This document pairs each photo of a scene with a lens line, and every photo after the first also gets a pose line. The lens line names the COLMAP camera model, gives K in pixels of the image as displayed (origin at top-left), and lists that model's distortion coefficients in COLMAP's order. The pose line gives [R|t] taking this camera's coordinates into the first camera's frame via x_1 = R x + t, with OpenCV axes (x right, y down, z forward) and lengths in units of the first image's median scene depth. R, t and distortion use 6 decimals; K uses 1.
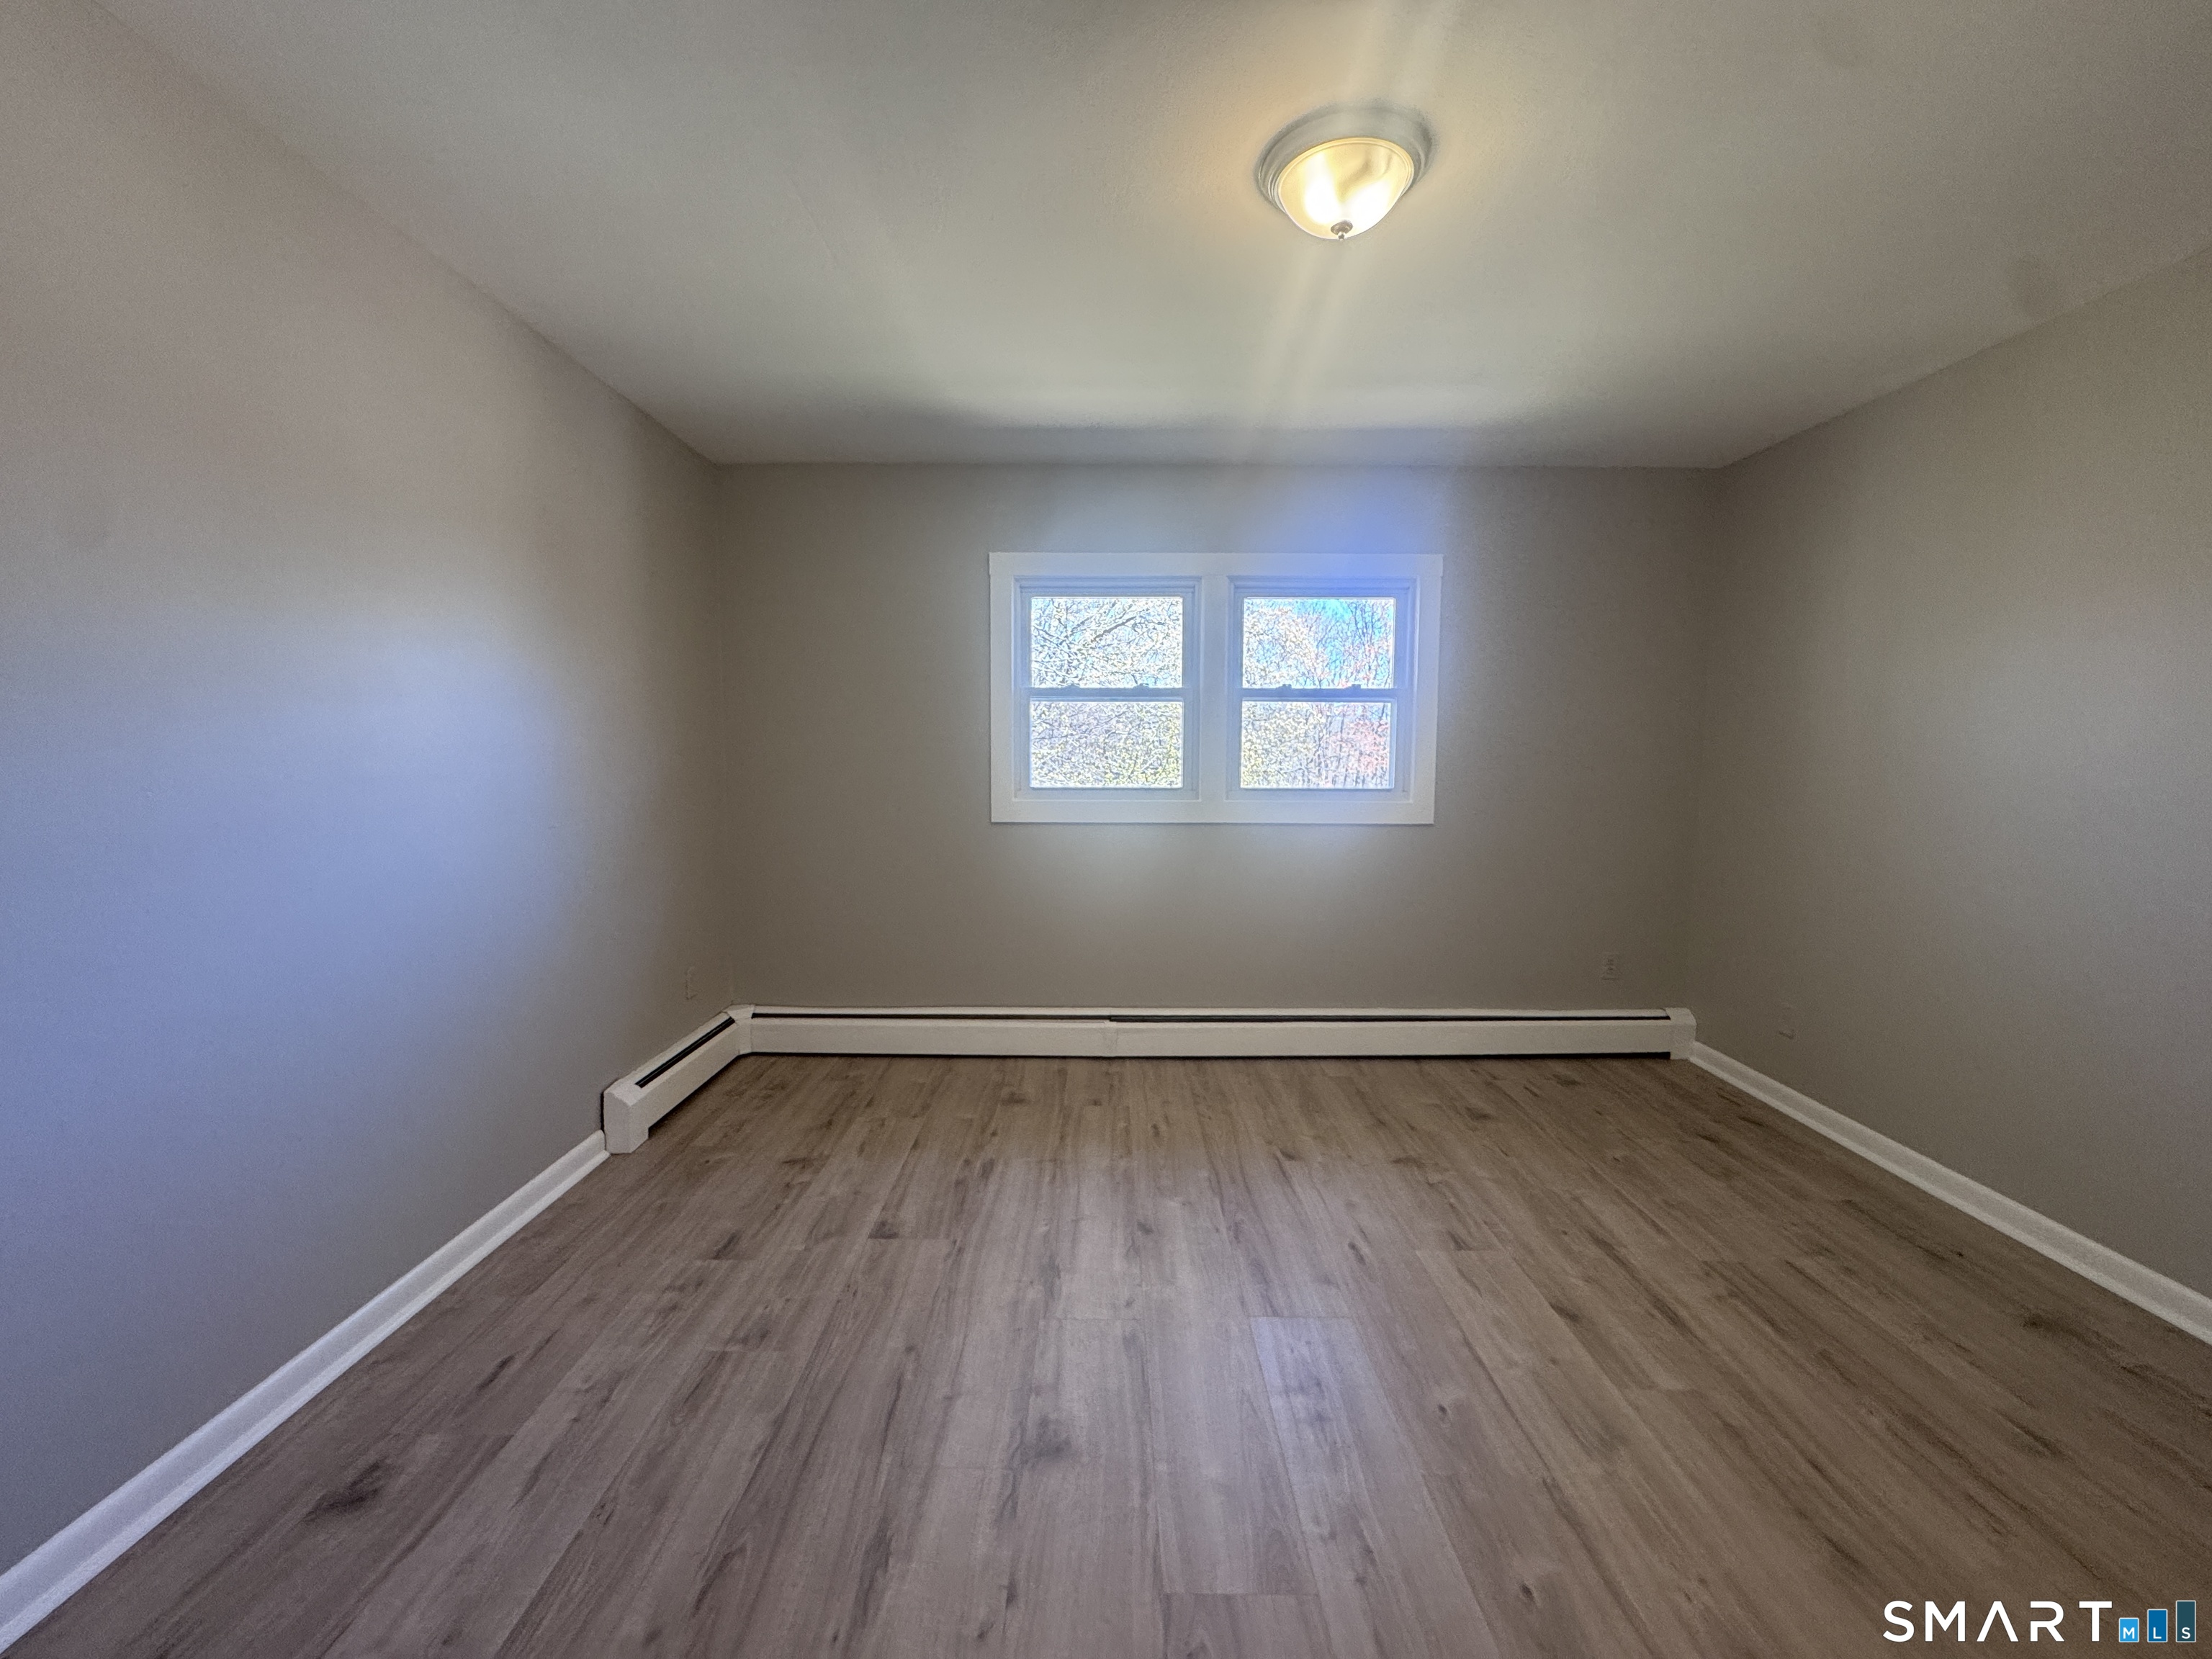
lens RADIAL K [[886.2, 0, 1106.0], [0, 886.2, 829.5], [0, 0, 1]] dist [-0.003750, 0.000269]
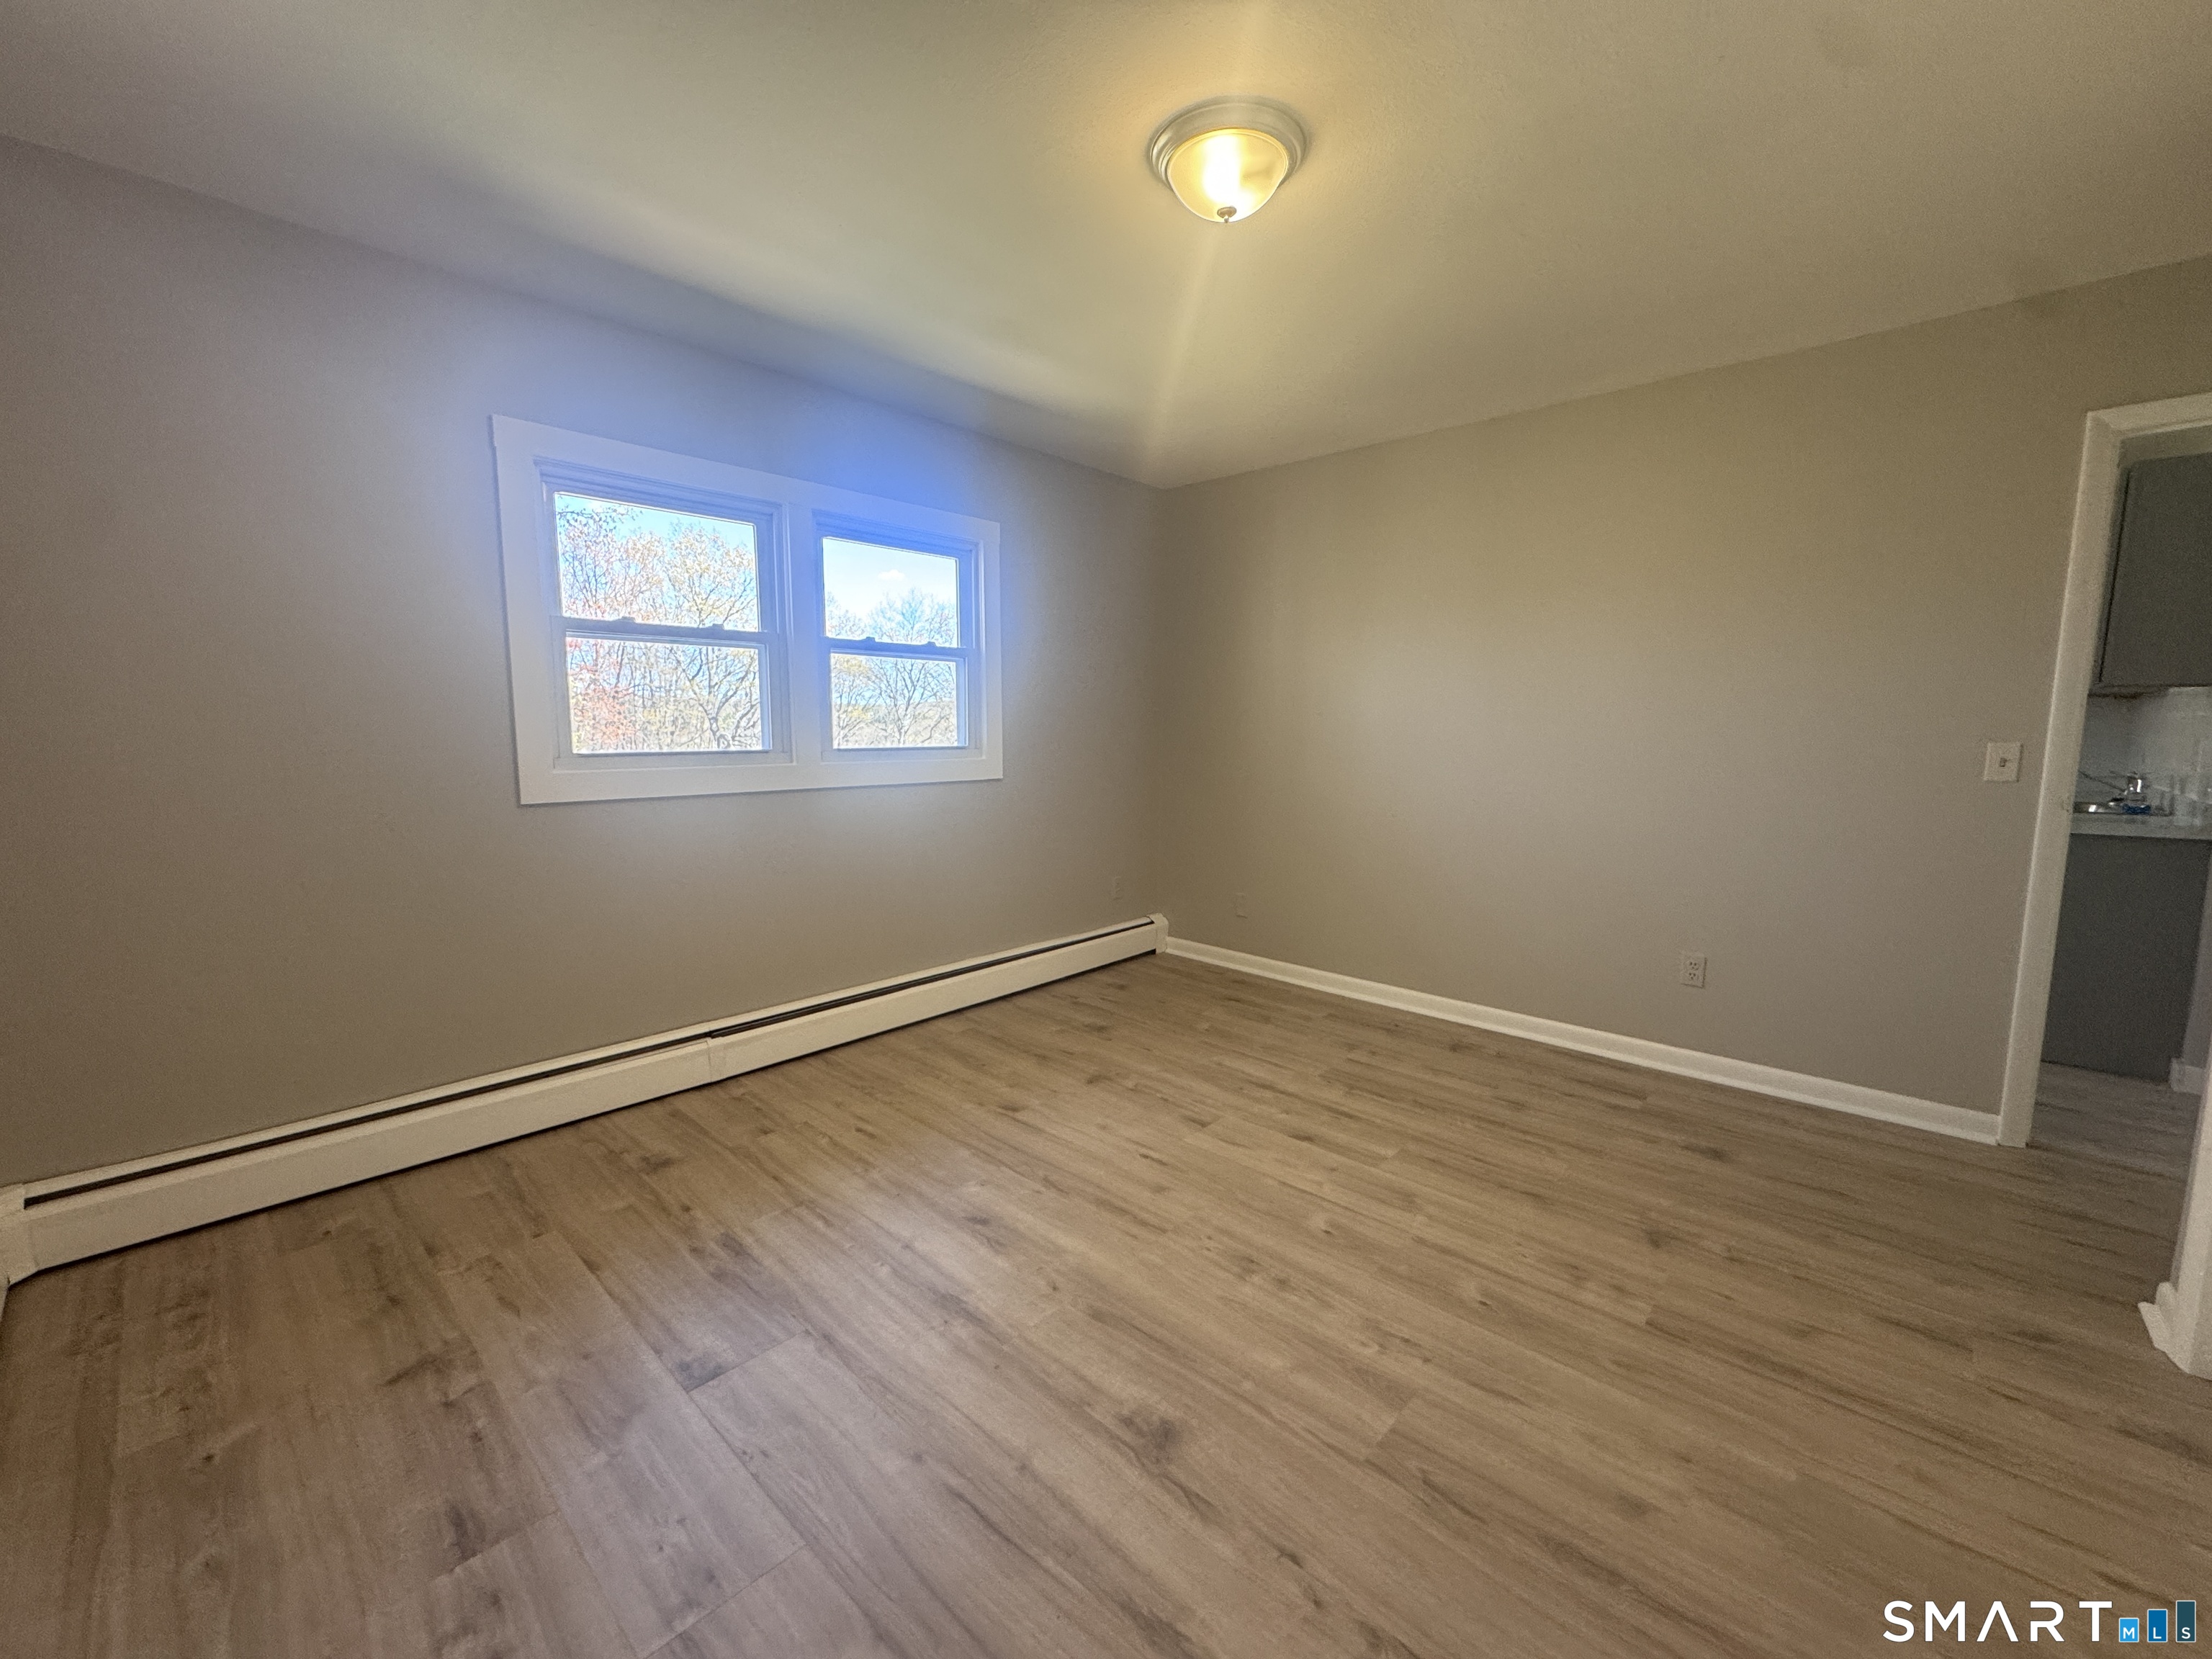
lens RADIAL K [[886.2, 0, 1106.0], [0, 886.2, 829.5], [0, 0, 1]] dist [-0.003750, 0.000269]
pose [[0.680319, -0.087225, 0.727708, -0.410182], [0.063431, 0.996175, 0.060104, -0.001504], [-0.730166, 0.005270, 0.683249, 0.222785]]
